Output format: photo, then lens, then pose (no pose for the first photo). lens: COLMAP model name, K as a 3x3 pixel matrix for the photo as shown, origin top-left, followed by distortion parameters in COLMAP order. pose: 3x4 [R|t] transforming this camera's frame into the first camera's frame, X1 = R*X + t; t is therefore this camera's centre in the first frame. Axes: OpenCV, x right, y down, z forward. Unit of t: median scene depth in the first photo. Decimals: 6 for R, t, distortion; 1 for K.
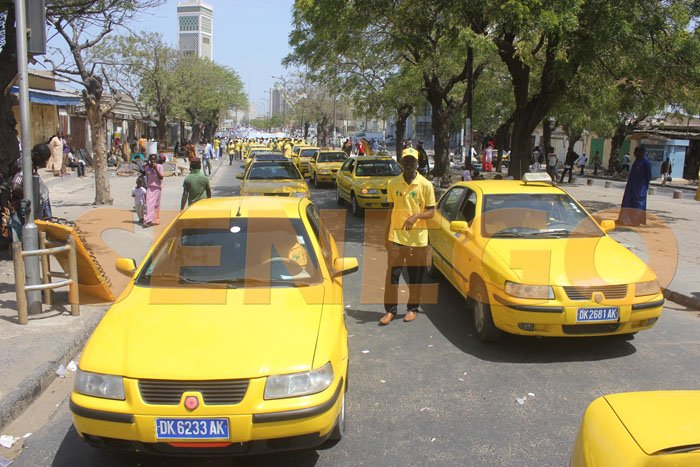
lens RADIAL K [[589.0, 0, 352.6], [0, 589.0, 249.2], [0, 0, 1]] dist [-0.144152, 0.090977]
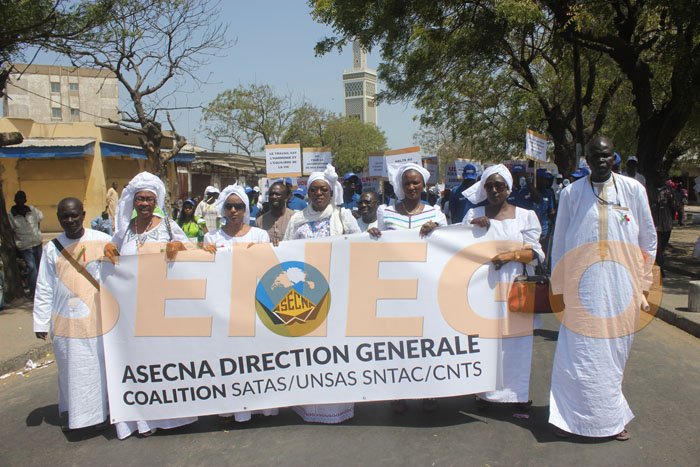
lens RADIAL K [[589.0, 0, 349.9], [0, 589.0, 245.4], [0, 0, 1]] dist [-0.144152, 0.090977]
pose [[0.957265, -0.023226, -0.288278, 0.079610], [-0.007021, 0.994610, -0.103450, -0.000229], [0.289127, 0.101053, 0.951942, 0.110980]]
